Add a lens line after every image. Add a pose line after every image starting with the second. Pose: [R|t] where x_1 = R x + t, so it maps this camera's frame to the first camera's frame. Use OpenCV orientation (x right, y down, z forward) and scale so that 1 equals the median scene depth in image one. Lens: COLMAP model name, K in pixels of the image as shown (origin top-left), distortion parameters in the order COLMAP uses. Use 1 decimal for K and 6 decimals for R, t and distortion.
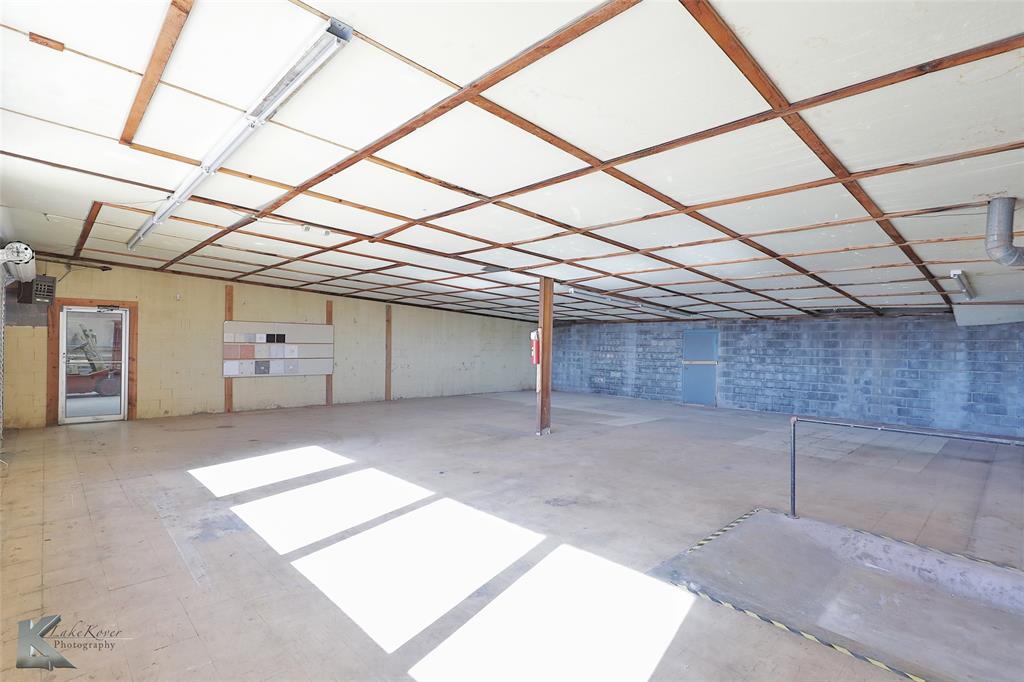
lens RADIAL K [[500.6, 0, 510.3], [0, 500.6, 340.0], [0, 0, 1]] dist [-0.010683, 0.000365]
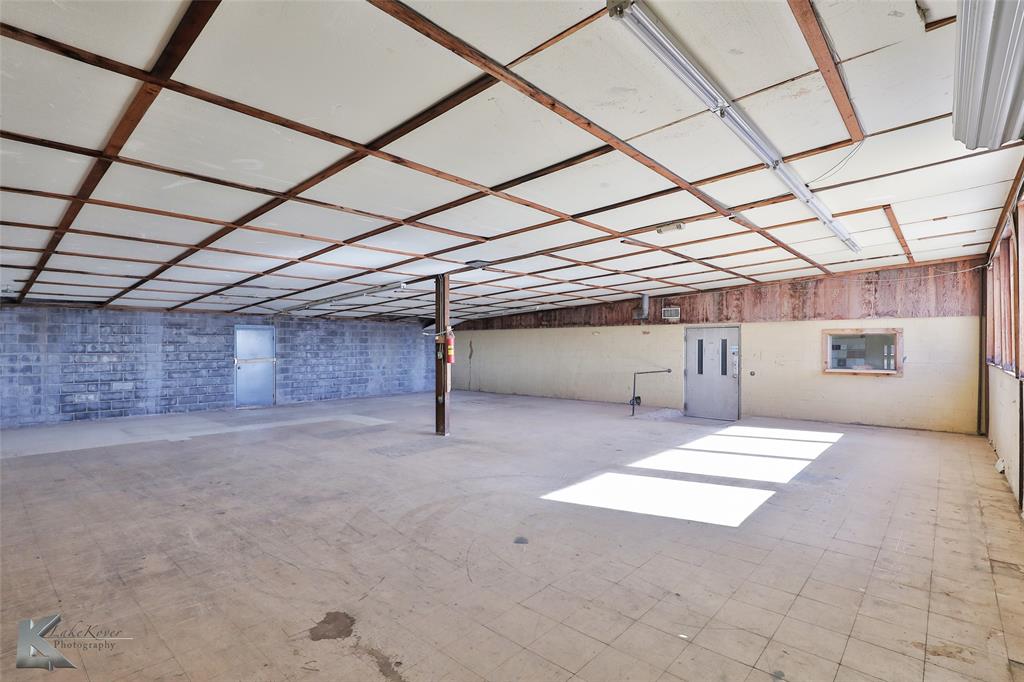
lens RADIAL K [[500.6, 0, 510.1], [0, 500.6, 343.0], [0, 0, 1]] dist [-0.010683, 0.000365]
pose [[-0.095875, -0.010650, 0.995336, -0.640218], [-0.009703, 0.999905, 0.009765, -0.001249], [-0.995346, -0.008722, -0.095969, 0.674908]]
